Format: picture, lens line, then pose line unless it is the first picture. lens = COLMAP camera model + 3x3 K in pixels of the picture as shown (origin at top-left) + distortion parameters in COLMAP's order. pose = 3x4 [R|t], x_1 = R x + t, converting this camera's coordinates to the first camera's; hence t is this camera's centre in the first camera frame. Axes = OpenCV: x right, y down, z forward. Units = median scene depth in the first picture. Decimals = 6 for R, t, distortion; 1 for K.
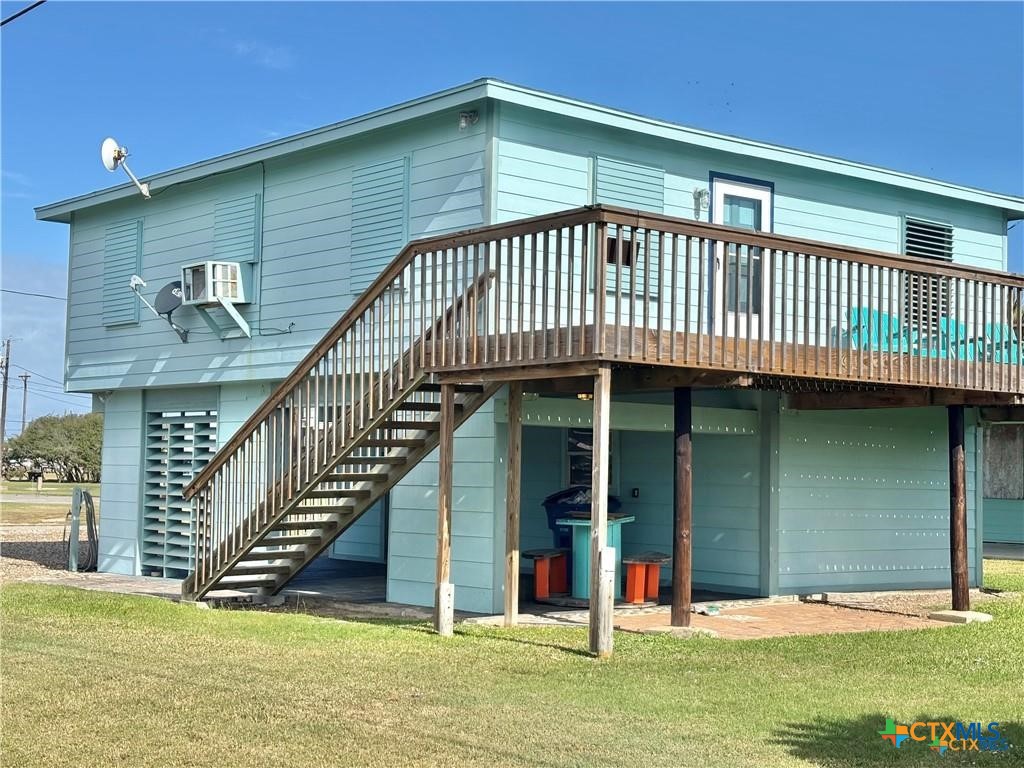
lens RADIAL K [[1552.3, 0, 512.2], [0, 1552.3, 384.7], [0, 0, 1]] dist [0.089386, 0.000000]
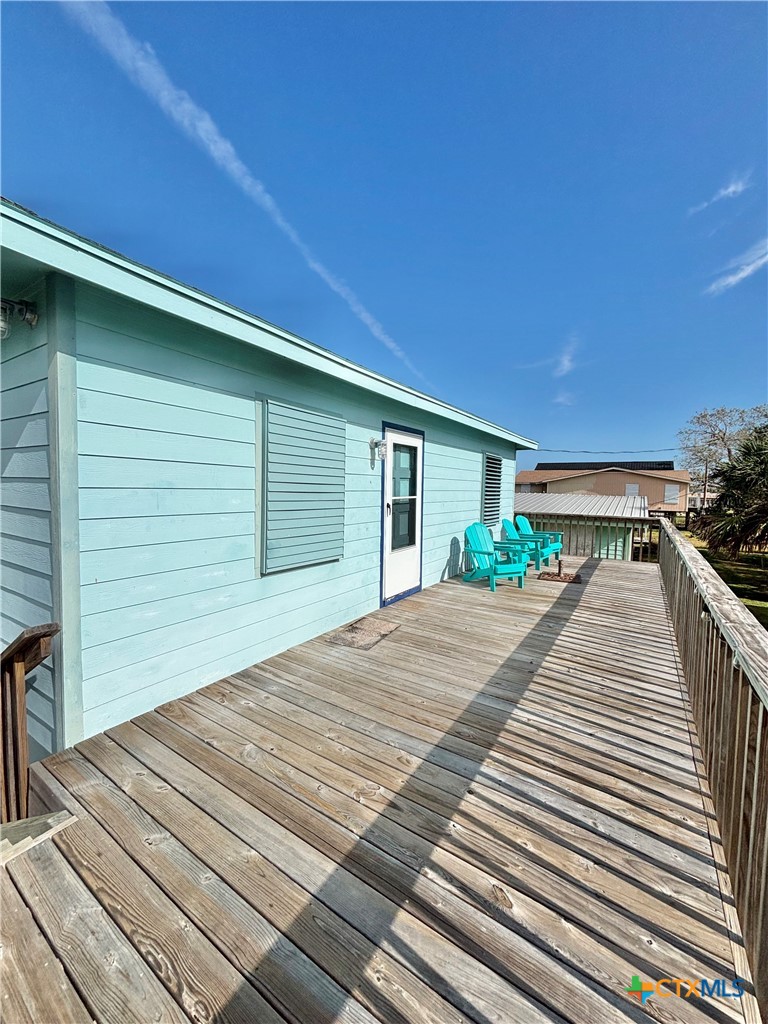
lens RADIAL K [[408.5, 0, 380.1], [0, 408.5, 510.2], [0, 0, 1]] dist [-0.001709, -0.000263]
pose [[0.958514, -0.016304, 0.284580, 0.046139], [-0.016433, 0.993542, 0.112272, -0.108280], [-0.284573, -0.112291, 0.952055, 0.730925]]
